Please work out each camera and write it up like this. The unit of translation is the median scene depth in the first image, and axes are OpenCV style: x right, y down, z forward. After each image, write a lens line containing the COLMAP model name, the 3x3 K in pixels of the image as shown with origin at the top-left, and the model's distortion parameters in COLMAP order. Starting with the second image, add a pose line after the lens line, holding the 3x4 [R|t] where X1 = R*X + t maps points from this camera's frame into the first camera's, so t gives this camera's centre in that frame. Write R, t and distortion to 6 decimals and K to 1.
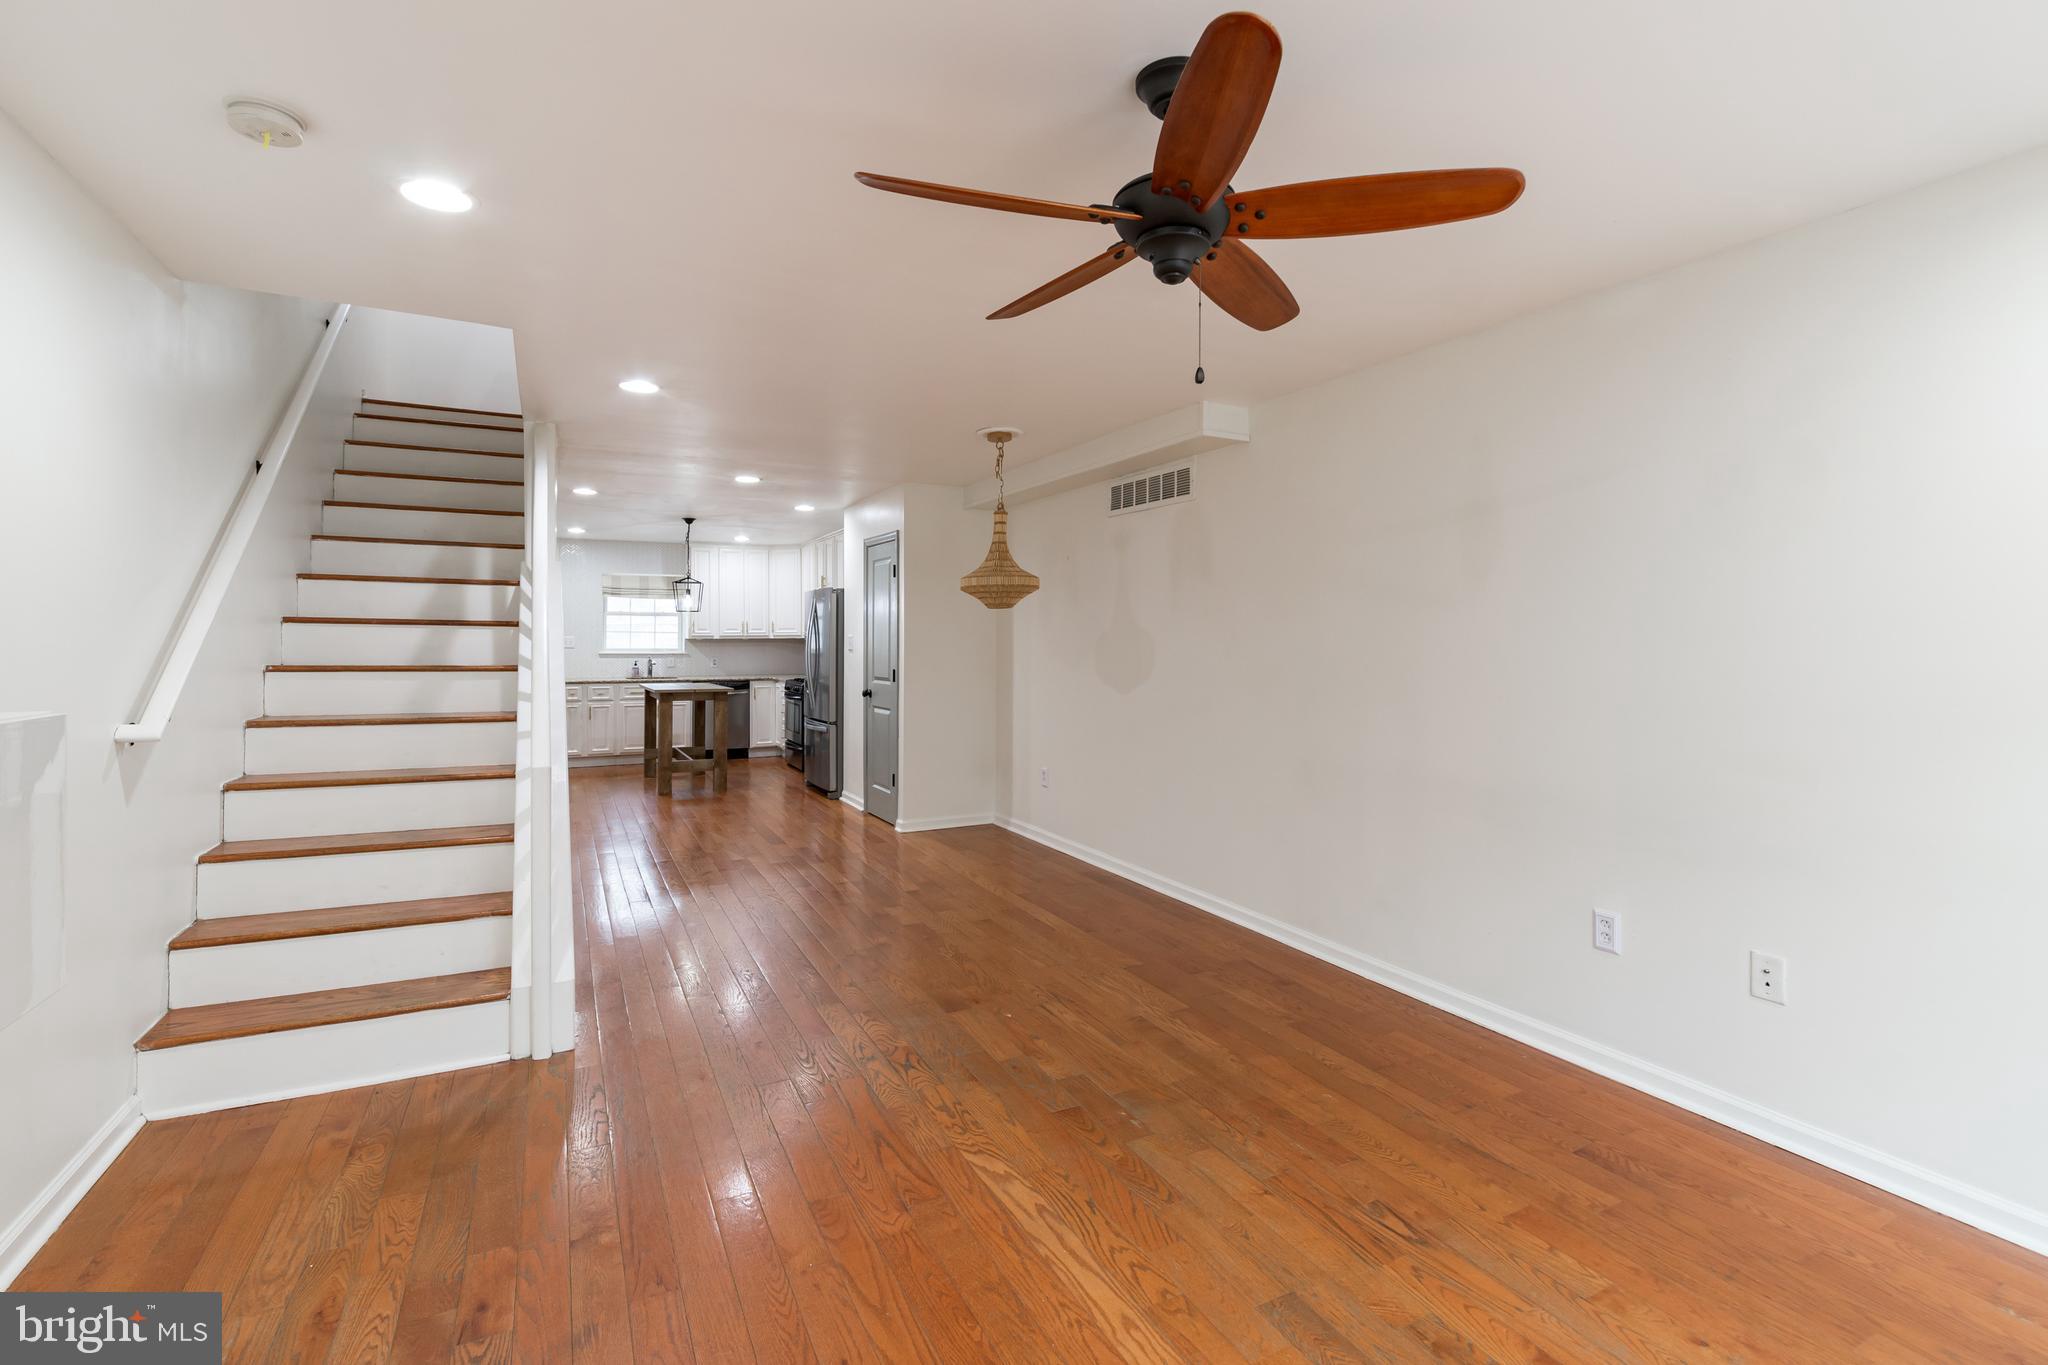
lens RADIAL K [[934.9, 0, 1027.8], [0, 934.9, 673.8], [0, 0, 1]] dist [-0.014720, -0.000269]
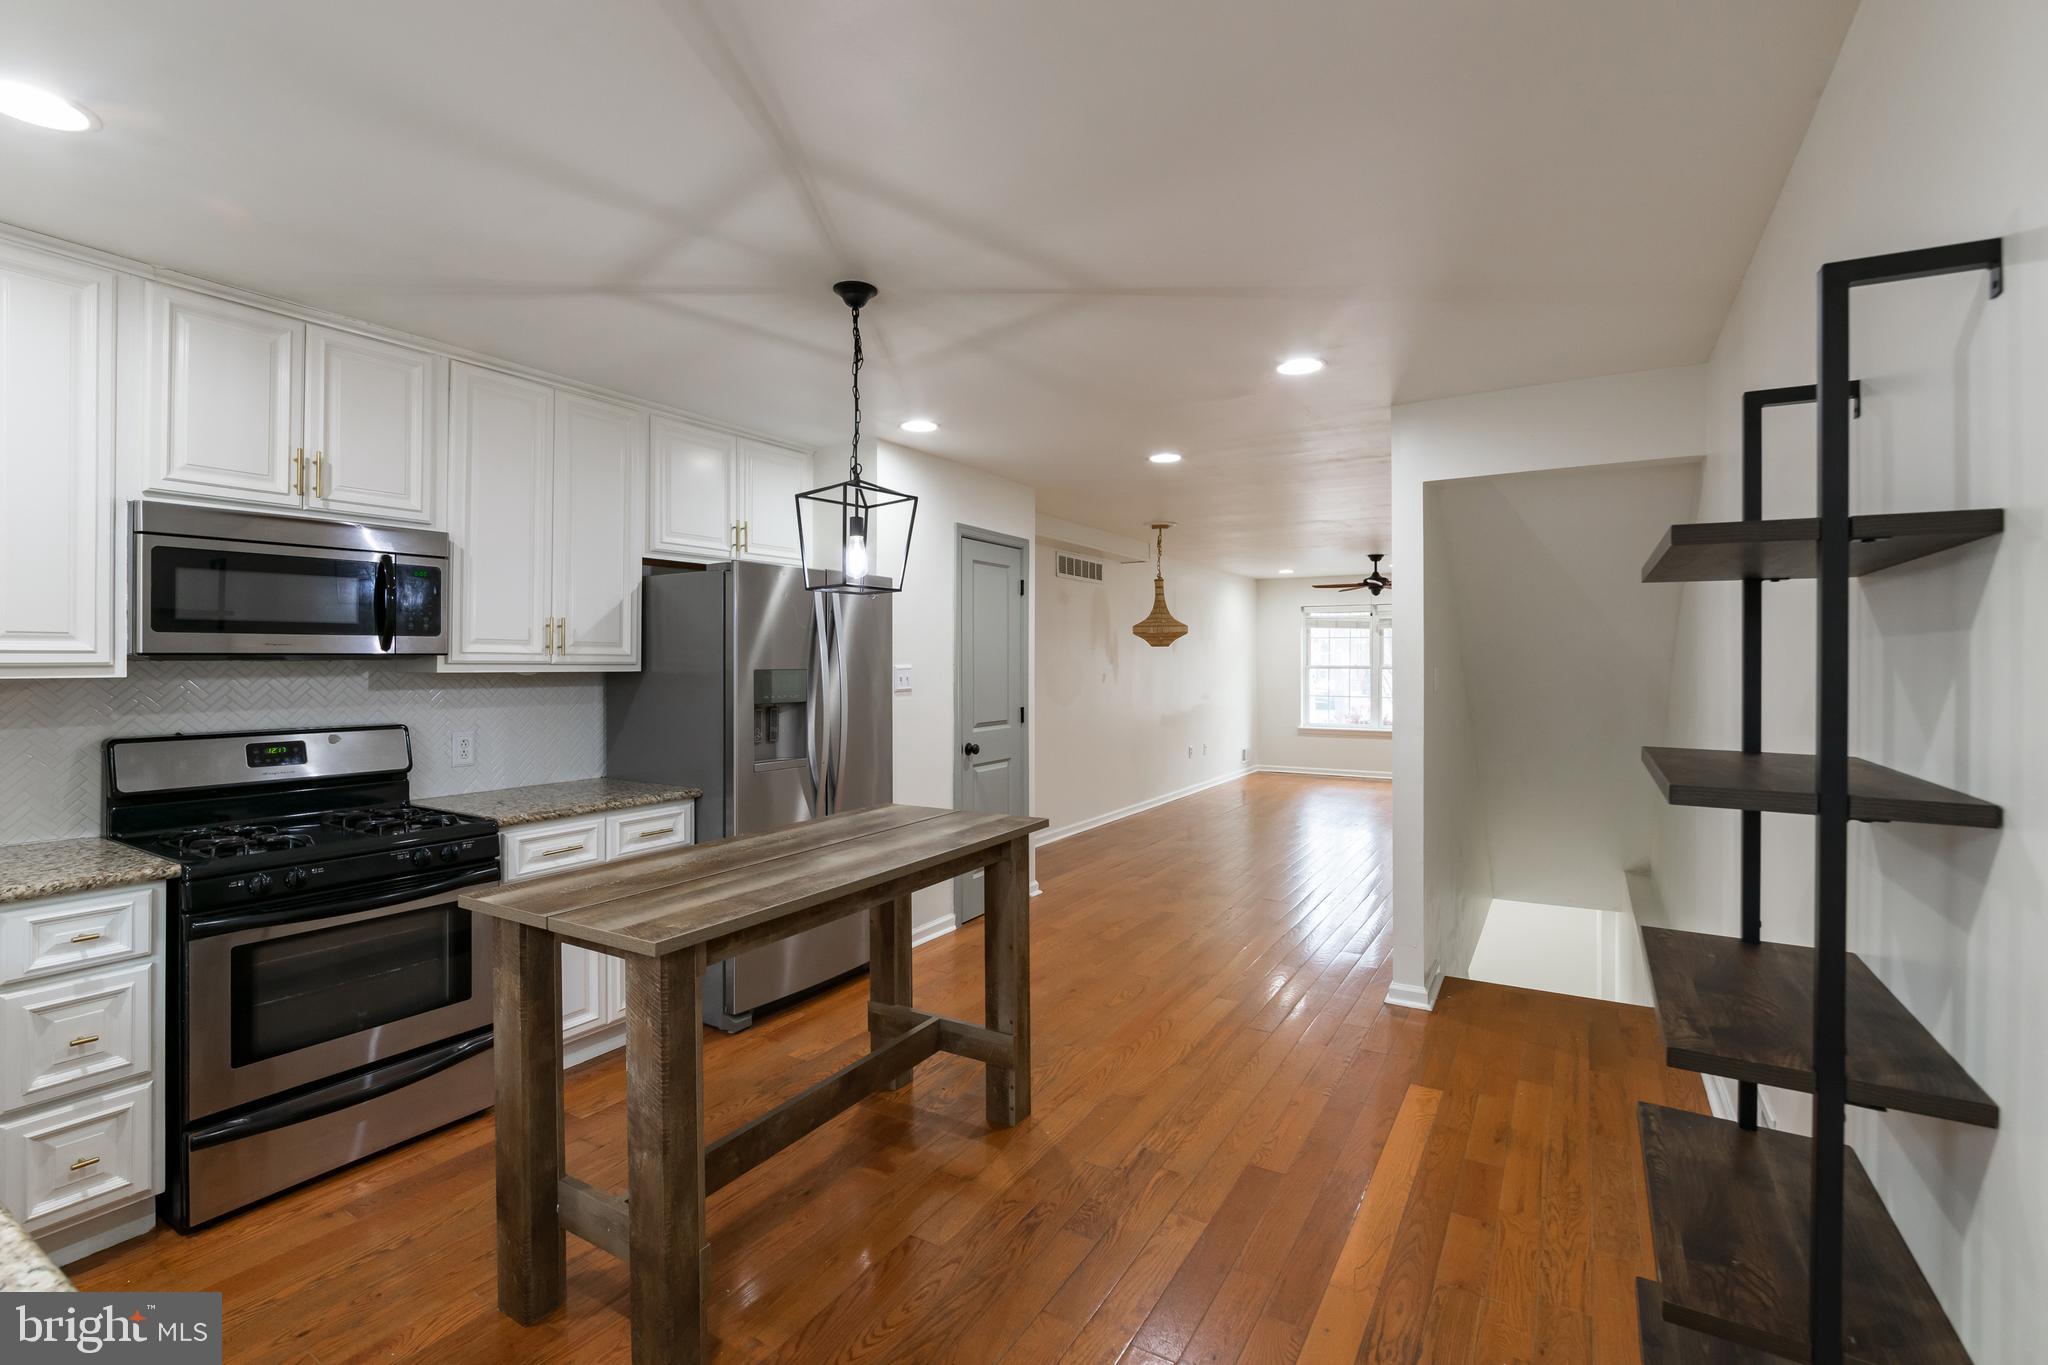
lens RADIAL K [[934.9, 0, 1027.8], [0, 934.9, 673.8], [0, 0, 1]] dist [-0.014720, -0.000269]
pose [[-0.523625, -0.013319, 0.851845, -1.734390], [0.028008, 0.999068, 0.032837, -0.125344], [-0.851488, 0.041053, -0.522764, 2.927710]]
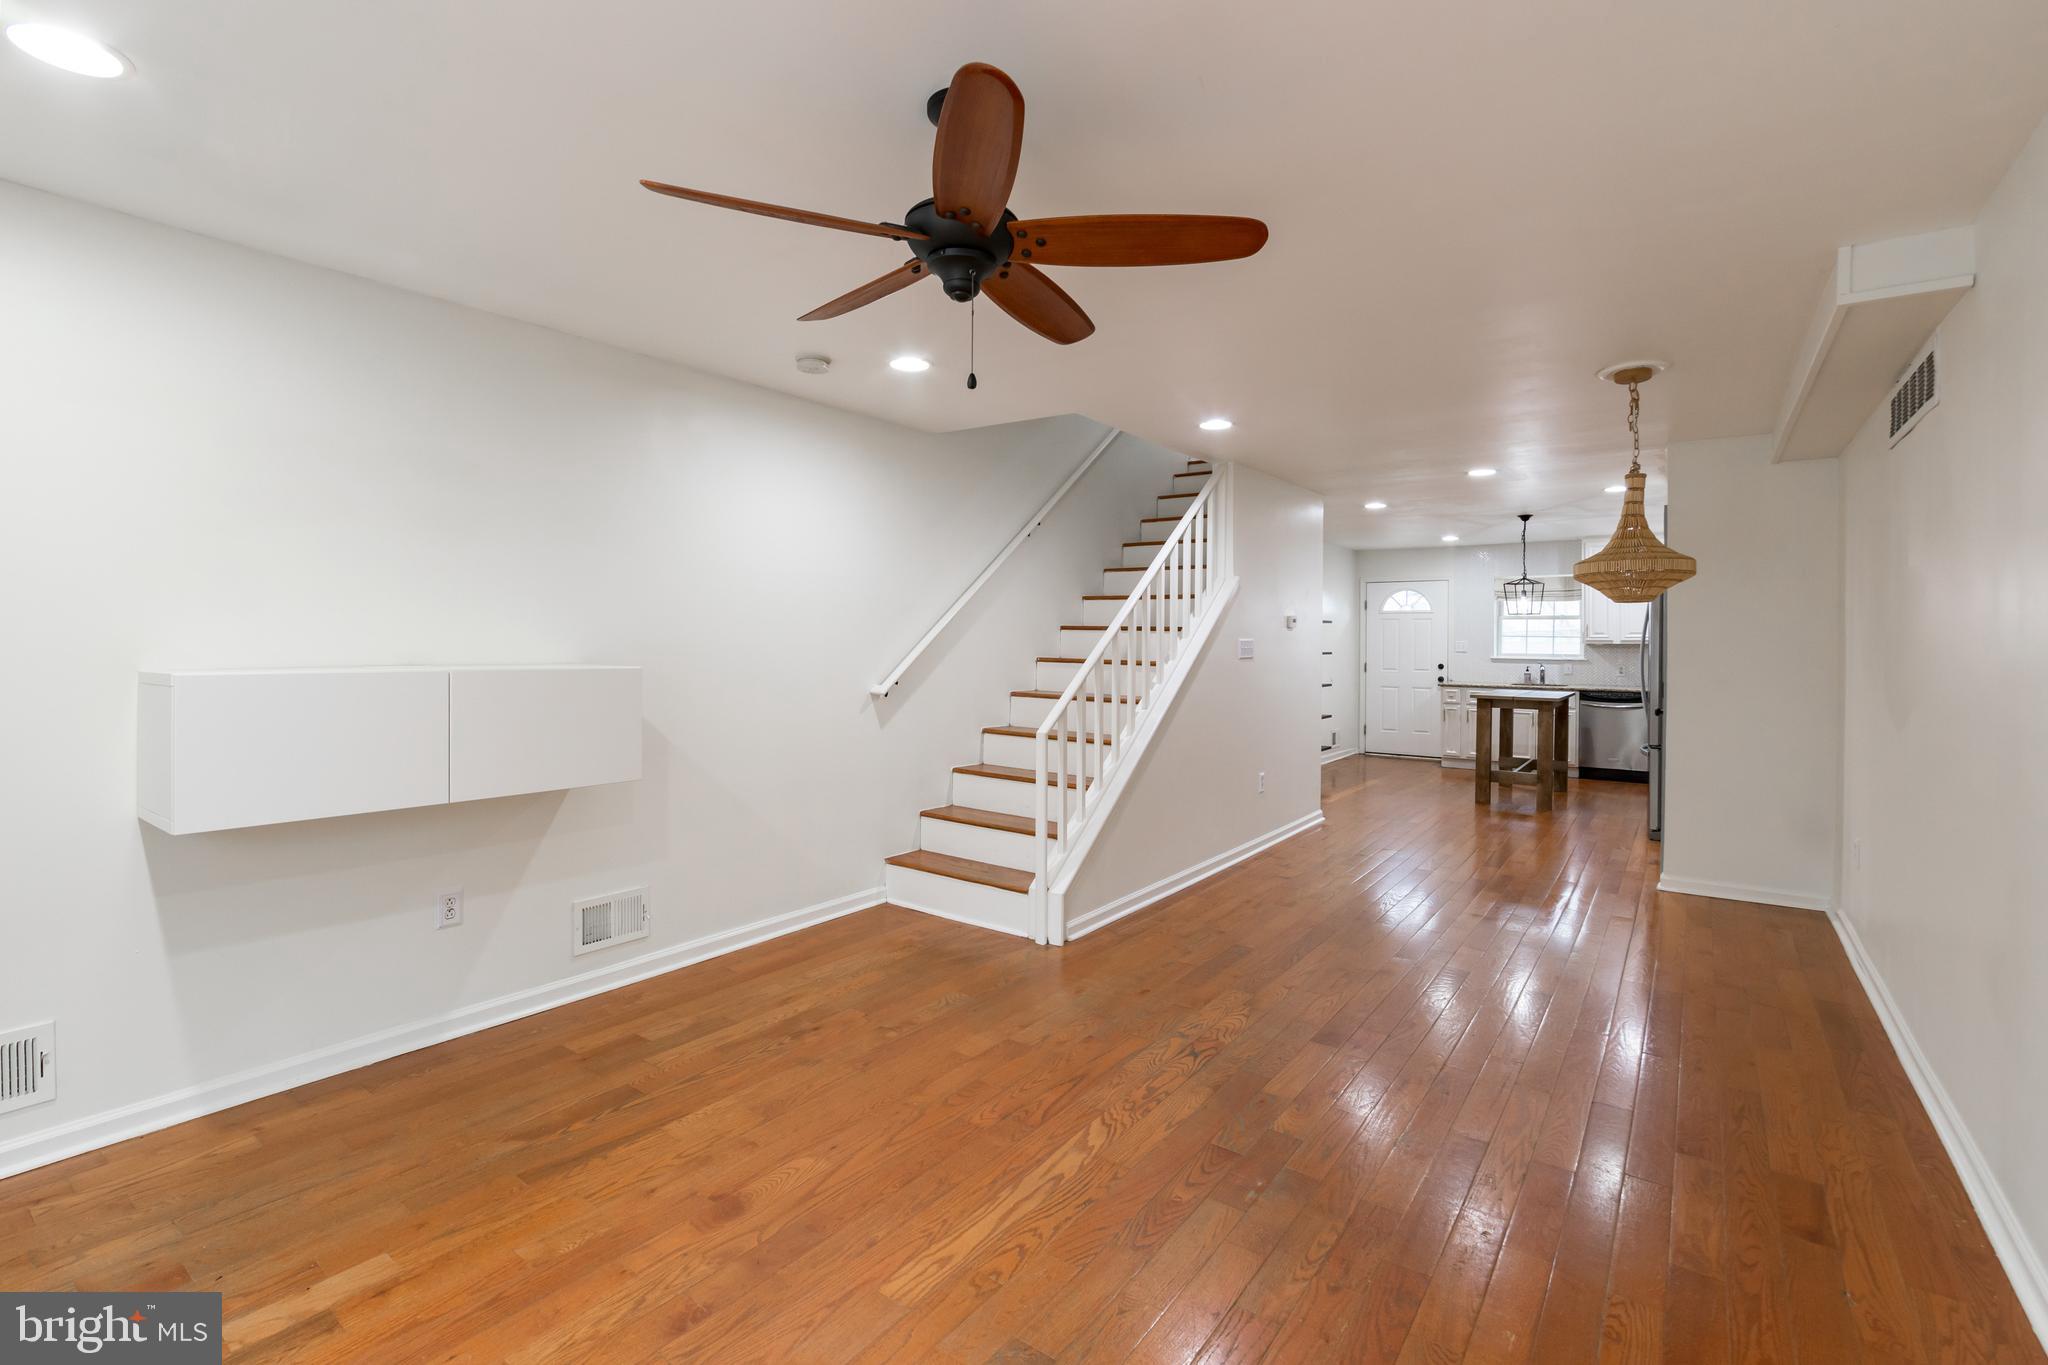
lens RADIAL K [[934.9, 0, 1027.8], [0, 934.9, 673.8], [0, 0, 1]] dist [-0.014720, -0.000269]
pose [[0.423909, 0.031458, -0.905158, 0.698325], [-0.037780, 0.999141, 0.017032, -0.009669], [0.904916, 0.026977, 0.424733, 0.376049]]
